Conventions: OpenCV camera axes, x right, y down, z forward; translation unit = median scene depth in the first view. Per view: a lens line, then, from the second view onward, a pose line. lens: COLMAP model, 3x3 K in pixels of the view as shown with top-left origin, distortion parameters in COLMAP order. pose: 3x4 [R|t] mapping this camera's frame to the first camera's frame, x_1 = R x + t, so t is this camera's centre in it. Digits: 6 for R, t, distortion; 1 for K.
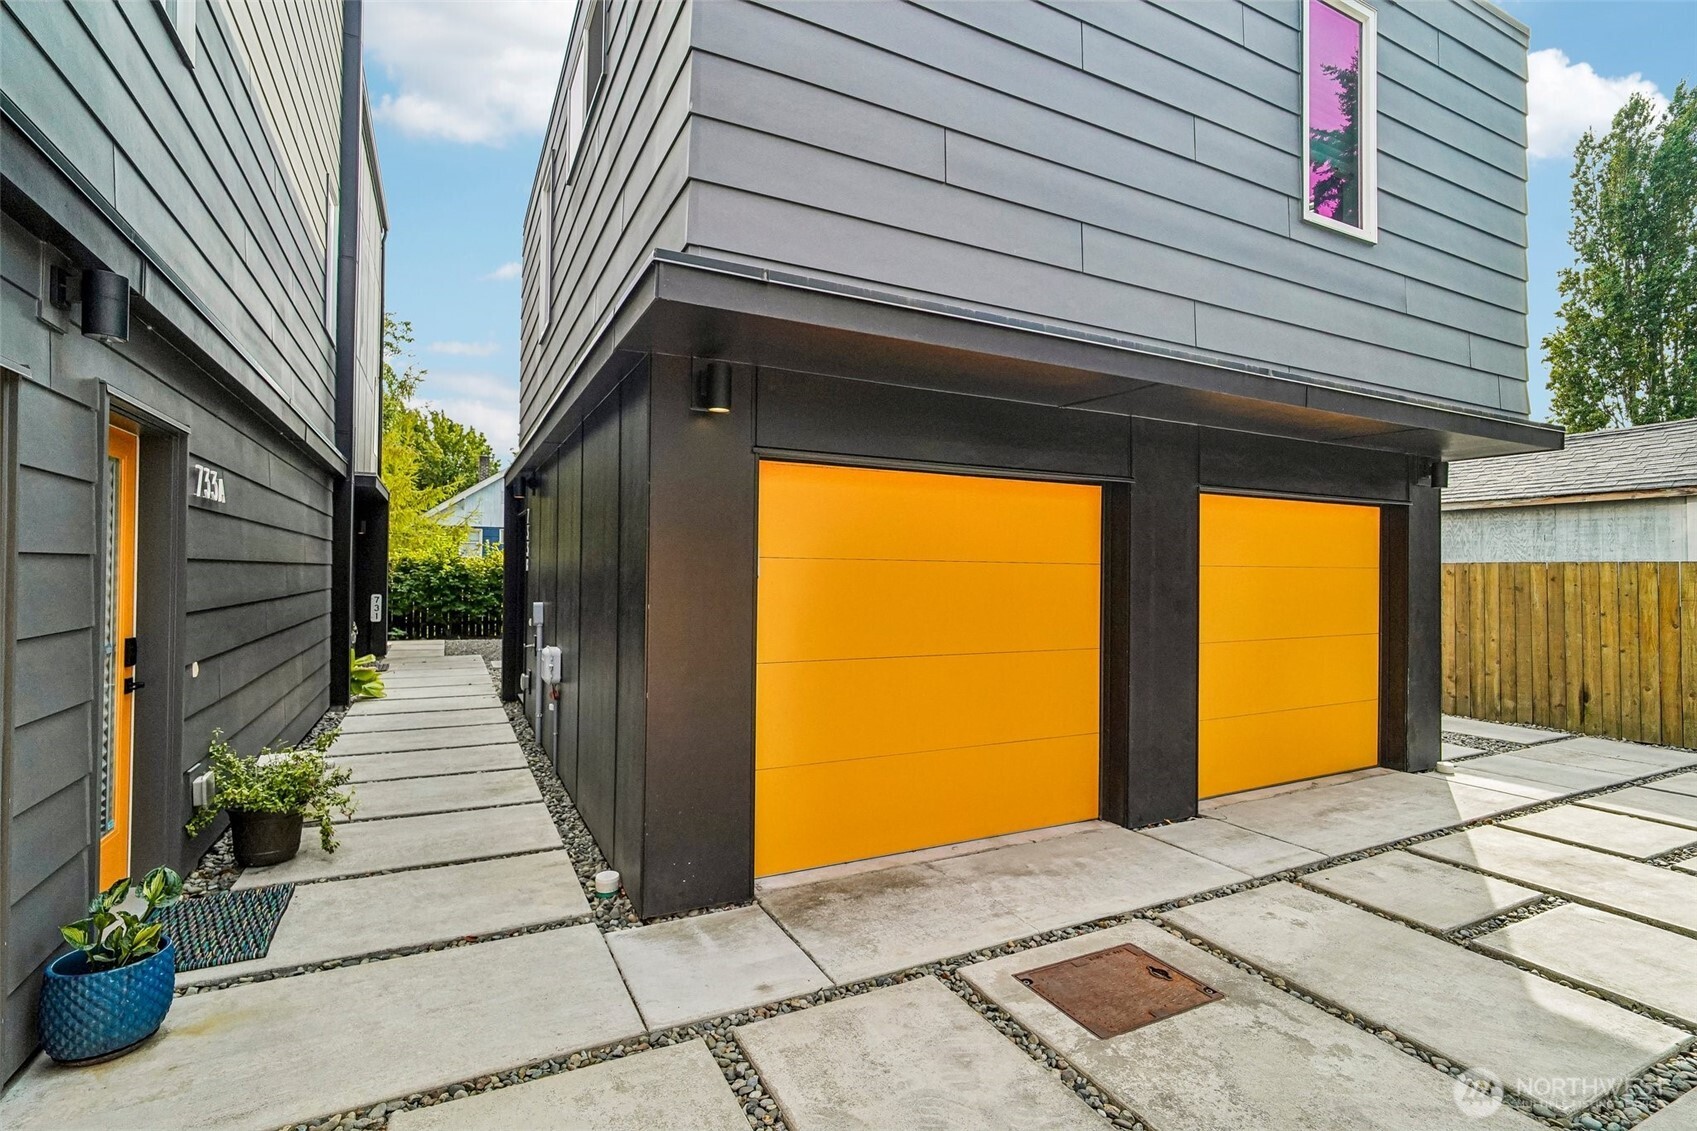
lens RADIAL K [[809.3, 0, 847.5], [0, 809.3, 556.2], [0, 0, 1]] dist [-0.001416, 0.000854]
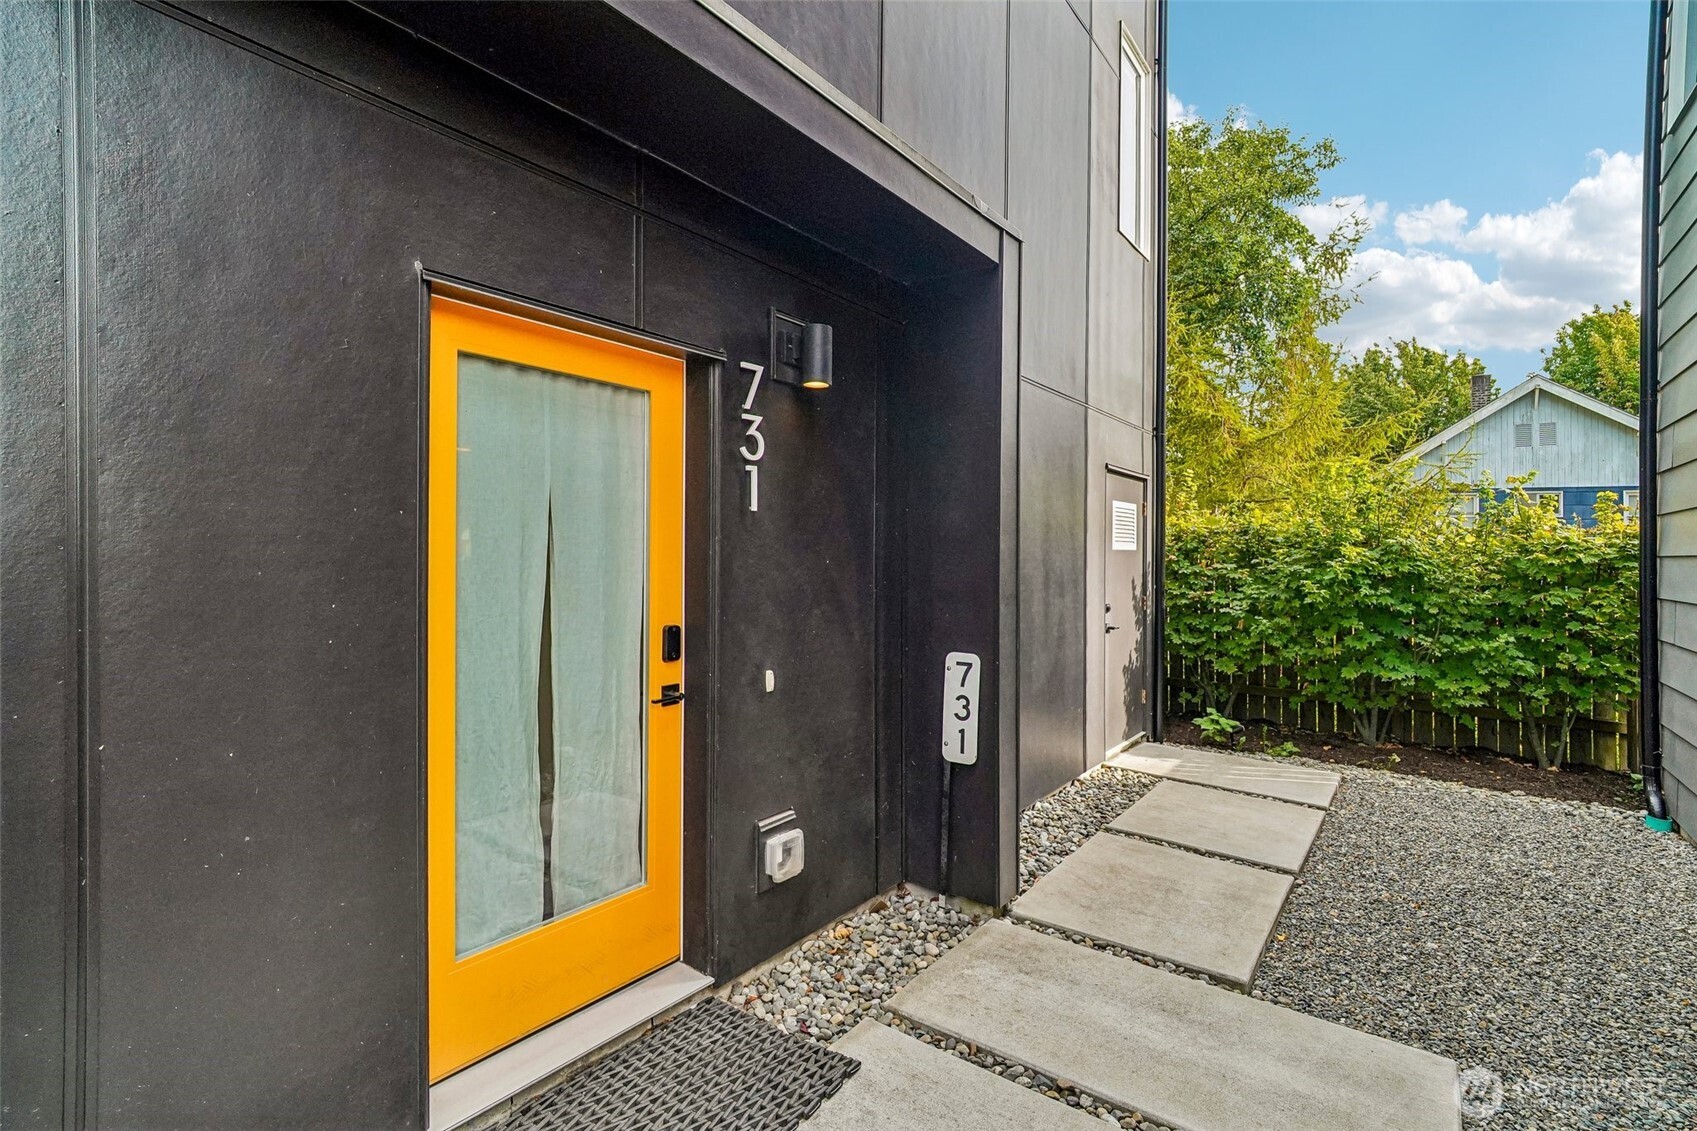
lens RADIAL K [[809.3, 0, 847.5], [0, 809.3, 556.2], [0, 0, 1]] dist [-0.001416, 0.000854]
pose [[0.464981, 0.006772, -0.885295, -0.290539], [0.000870, 0.999967, 0.008106, 0.012628], [0.885320, -0.004540, 0.464960, 0.648497]]
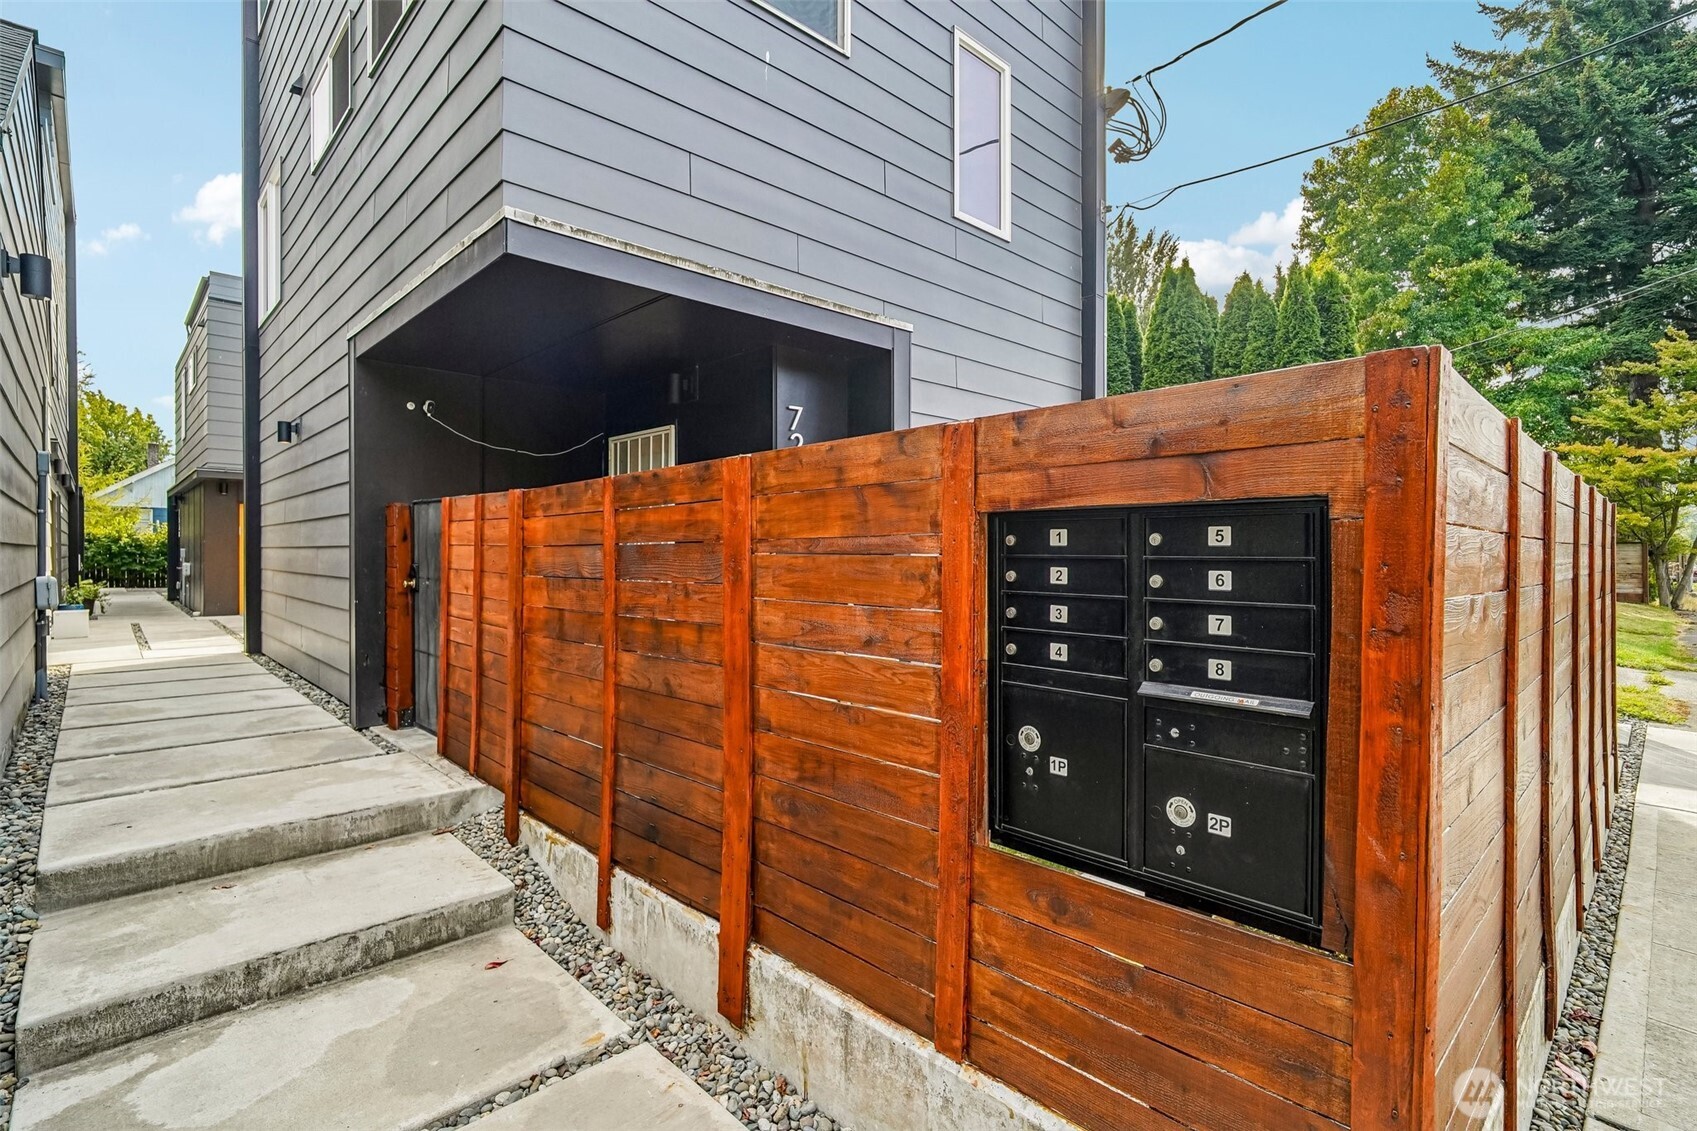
lens RADIAL K [[809.3, 0, 847.5], [0, 809.3, 556.2], [0, 0, 1]] dist [-0.001416, 0.000854]
pose [[0.959311, -0.004041, 0.282321, 0.330552], [-0.002870, 0.999706, 0.024064, 0.005481], [-0.282335, -0.023895, 0.959018, -0.740426]]
